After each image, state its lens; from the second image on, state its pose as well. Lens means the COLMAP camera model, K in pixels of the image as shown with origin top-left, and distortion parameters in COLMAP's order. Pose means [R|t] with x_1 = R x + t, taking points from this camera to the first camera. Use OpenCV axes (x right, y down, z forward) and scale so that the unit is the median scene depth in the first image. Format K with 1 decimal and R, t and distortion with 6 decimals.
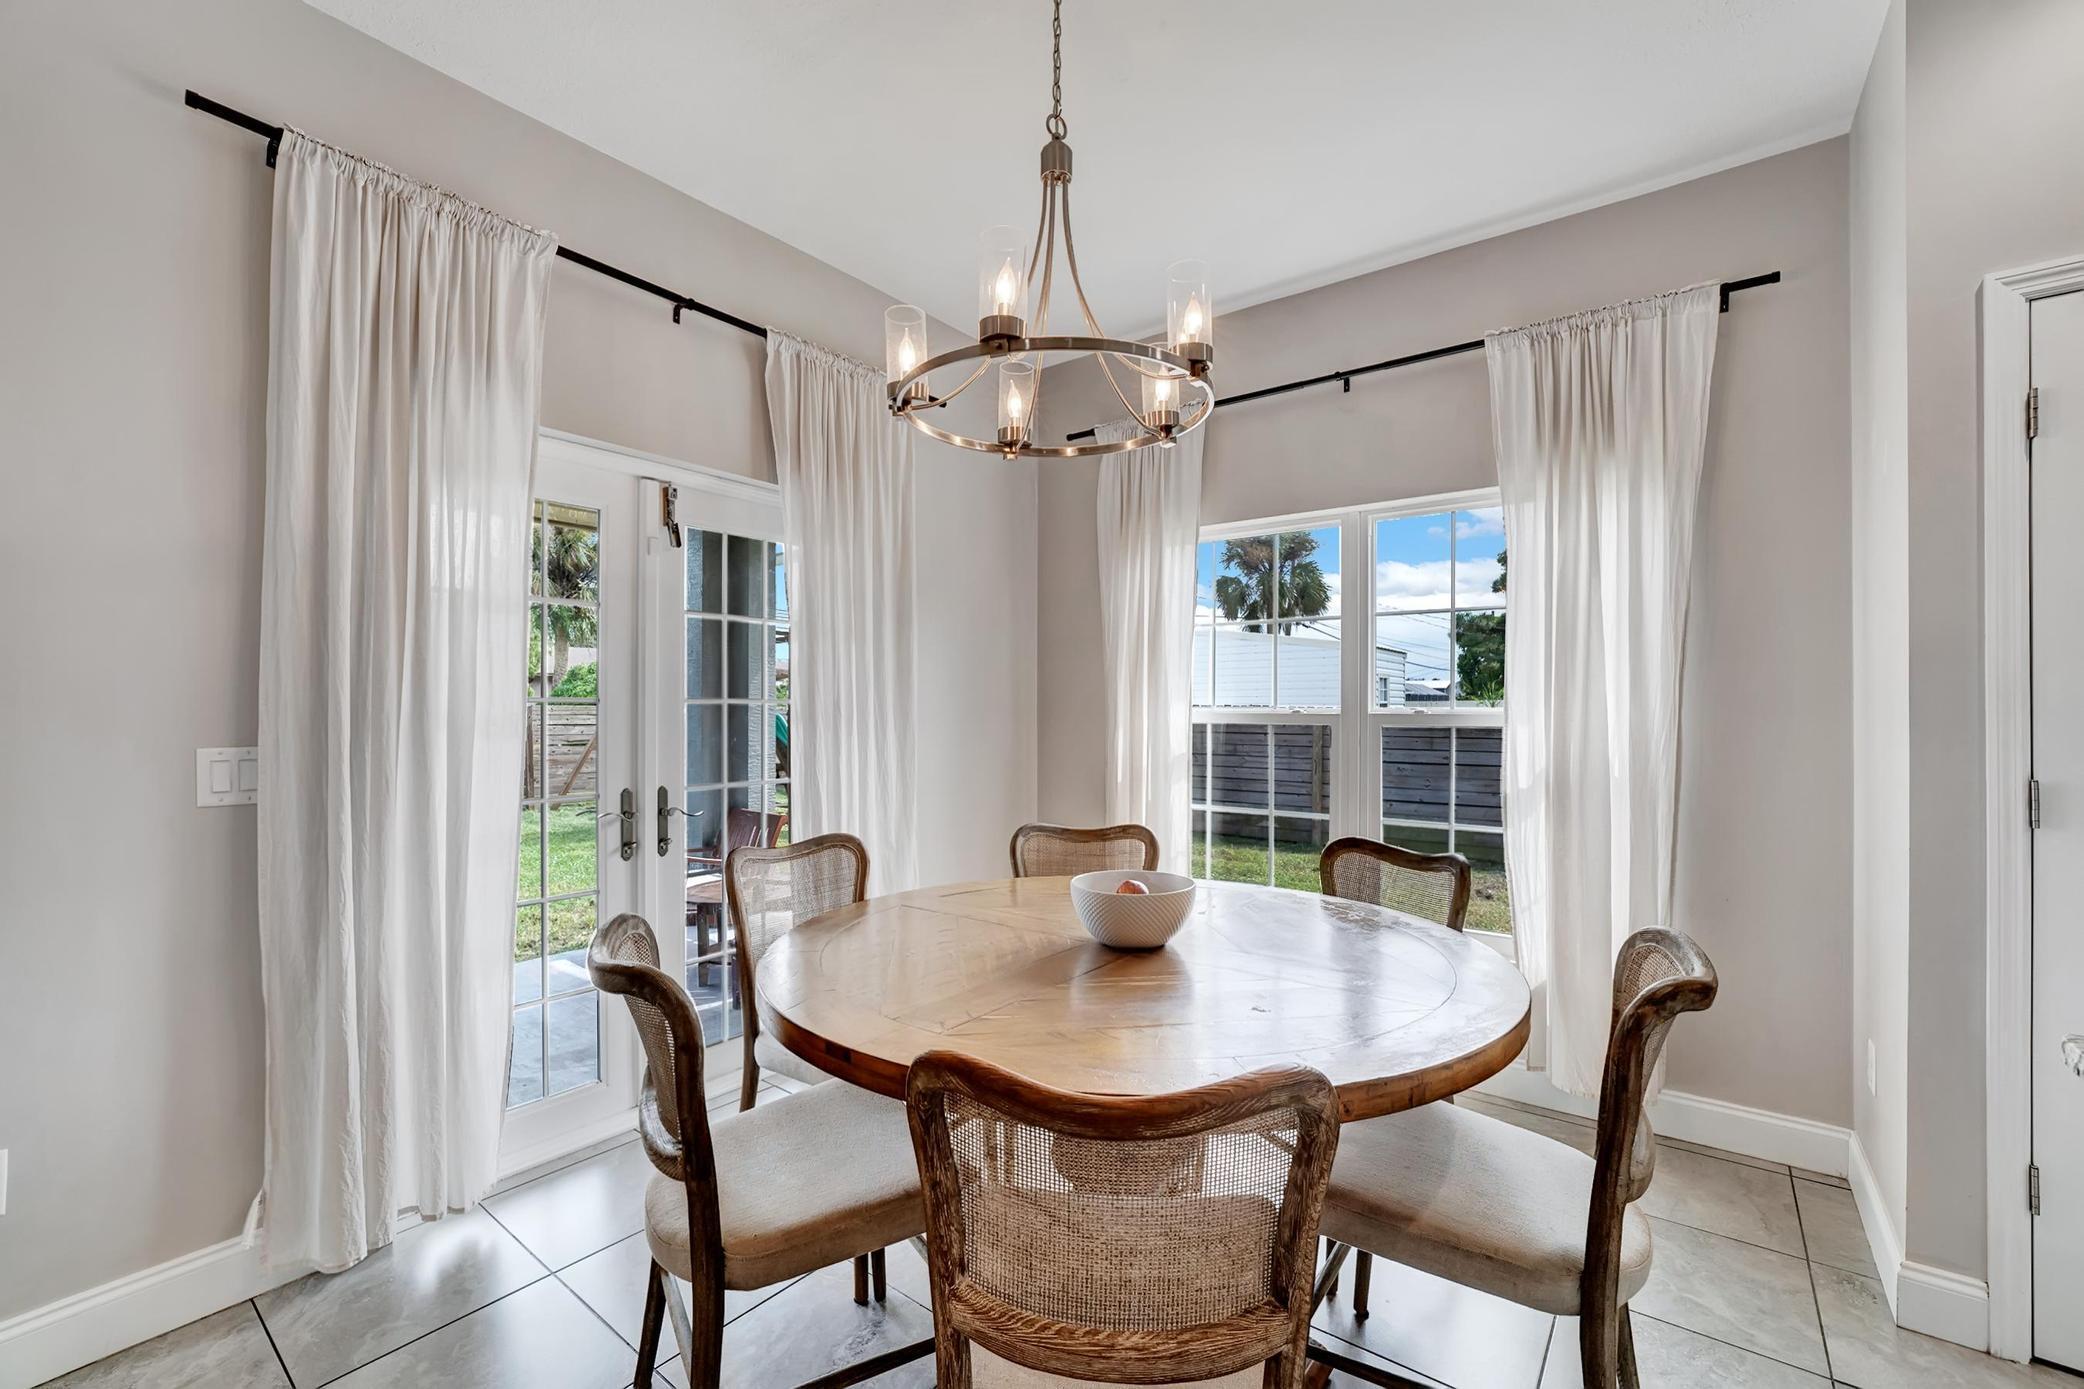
lens RADIAL K [[864.8, 0, 1013.4], [0, 864.8, 712.0], [0, 0, 1]] dist [-0.019338, 0.000334]
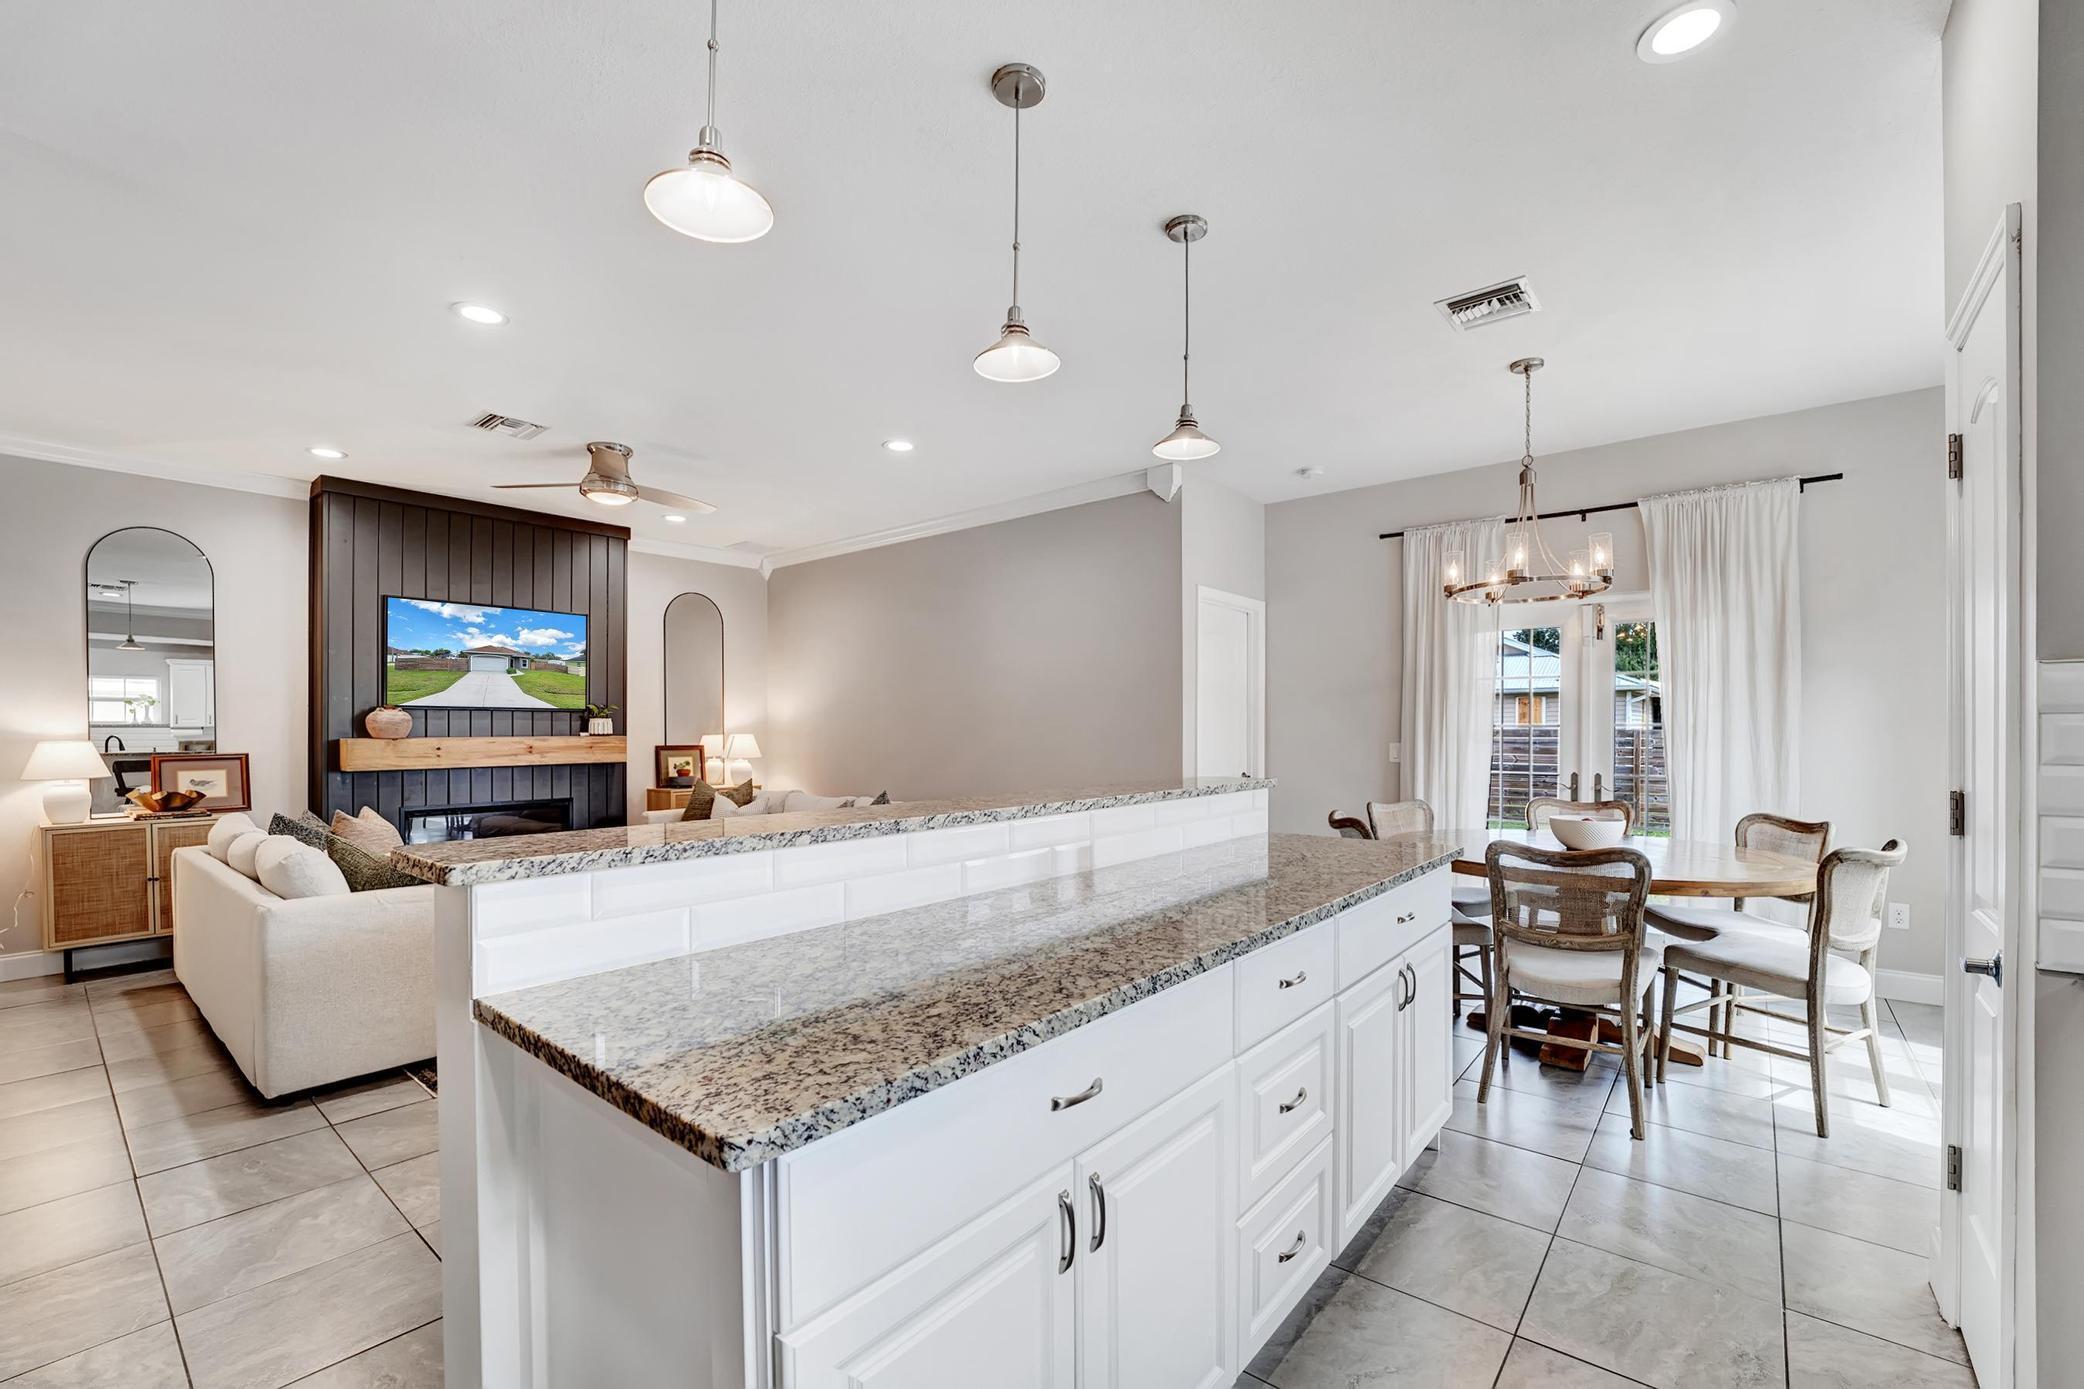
lens RADIAL K [[882.5, 0, 1042.3], [0, 882.5, 741.4], [0, 0, 1]] dist [-0.019392, 0.000129]
pose [[-0.008857, 0.008926, -0.999921, 1.484588], [-0.004640, 0.999949, 0.008967, 0.009358], [0.999950, 0.004719, -0.008816, -0.141456]]
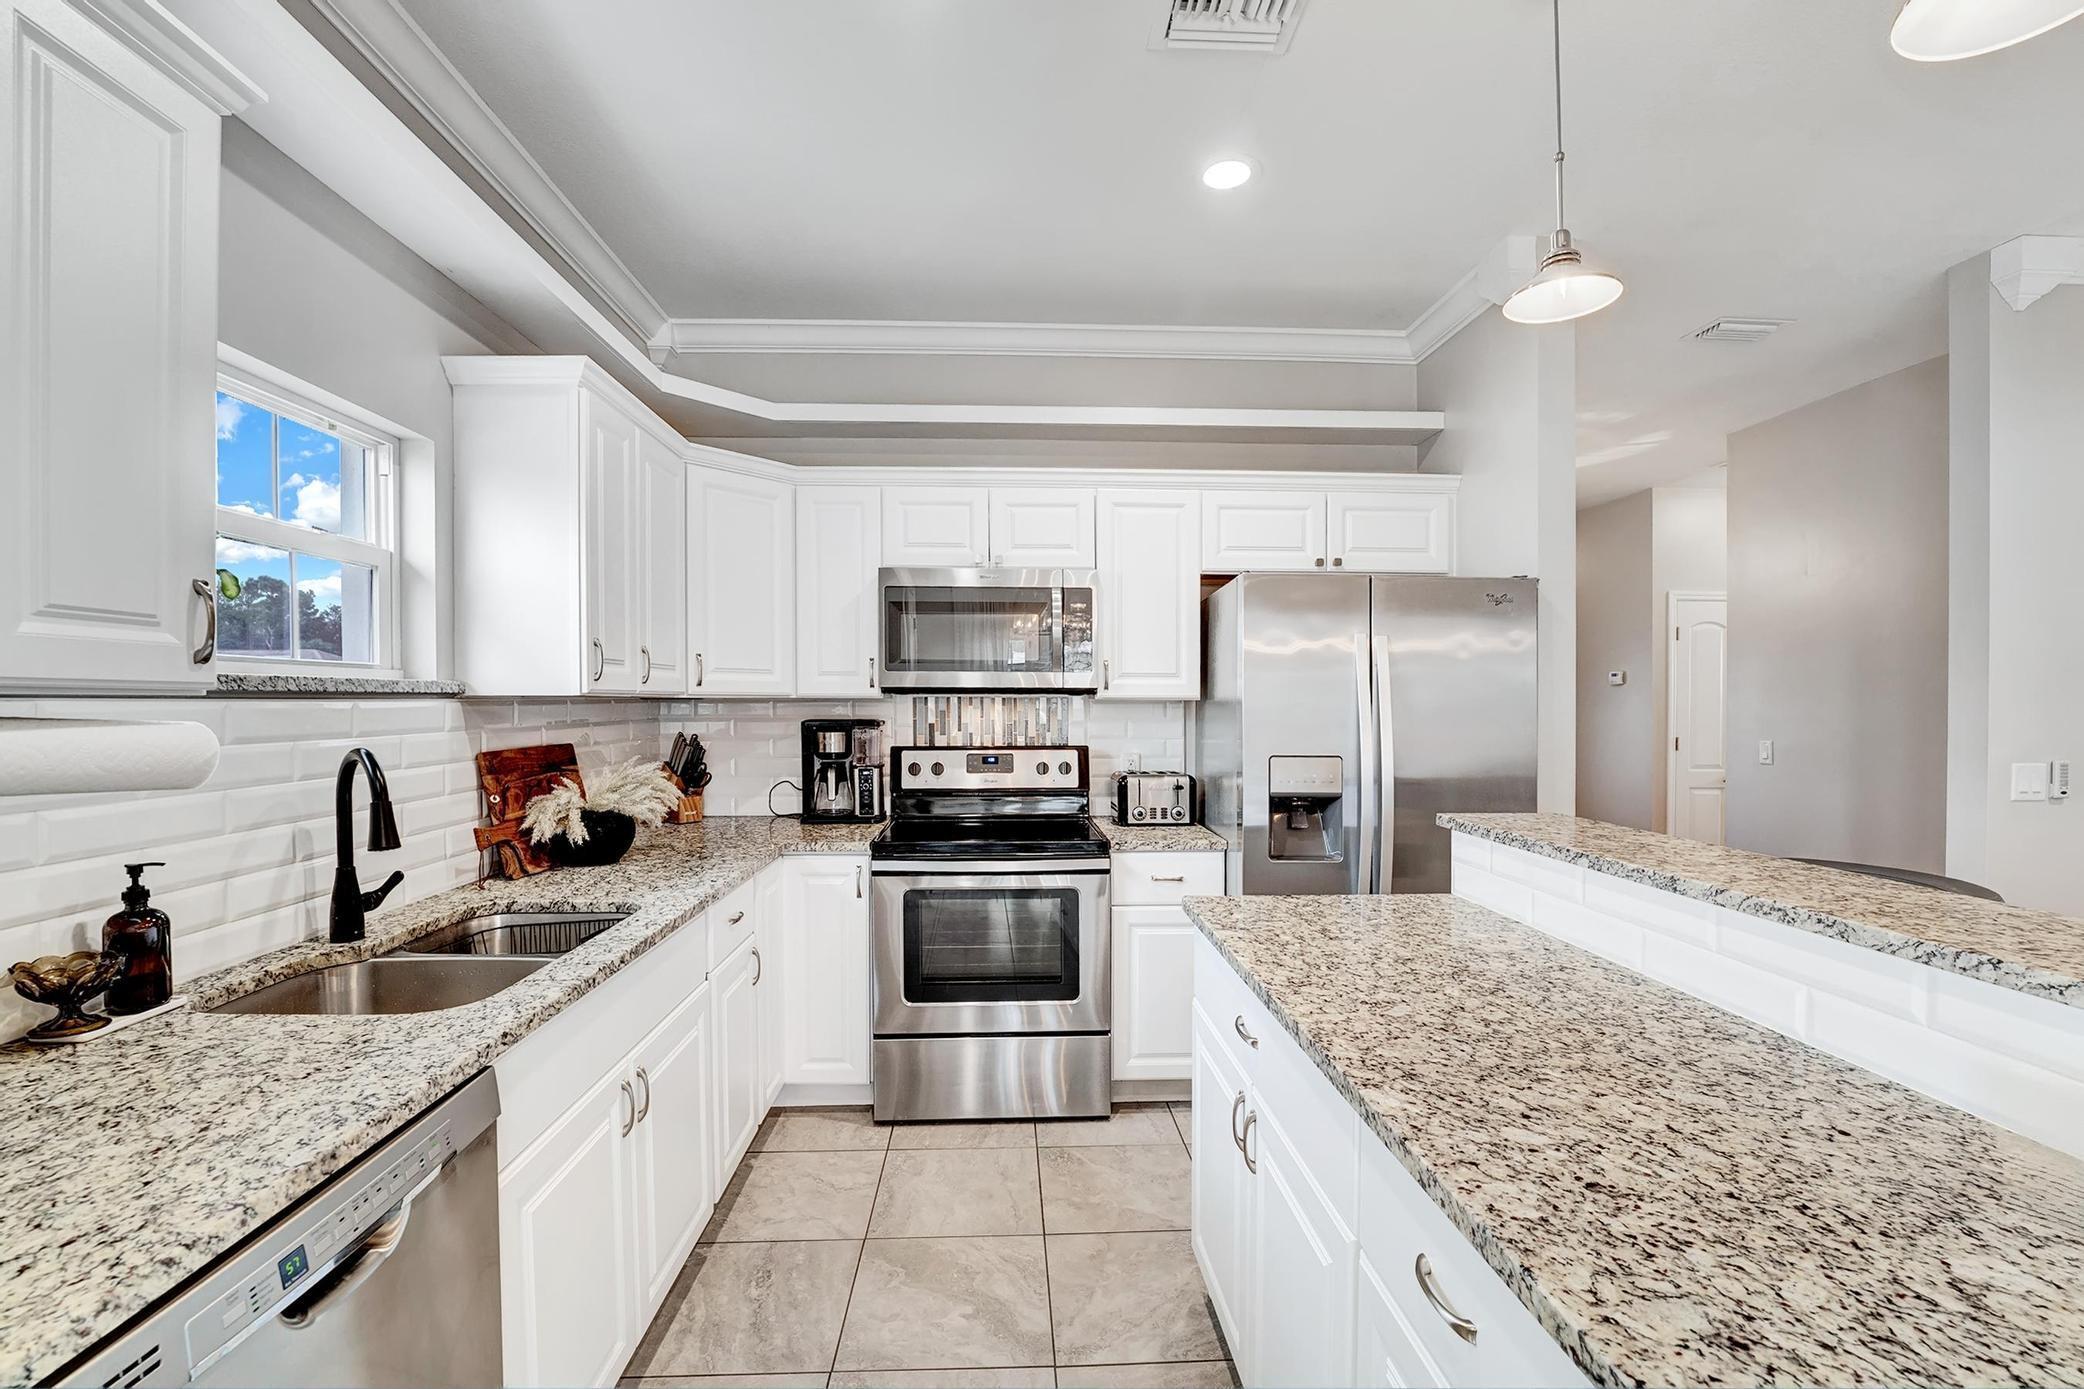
lens RADIAL K [[896.0, 0, 1049.9], [0, 896.0, 733.9], [0, 0, 1]] dist [-0.021866, 0.001011]
pose [[-0.667543, -0.031386, 0.743909, 0.644910], [0.002916, 0.998993, 0.044765, -0.036451], [-0.744565, 0.032052, -0.666780, 0.393945]]
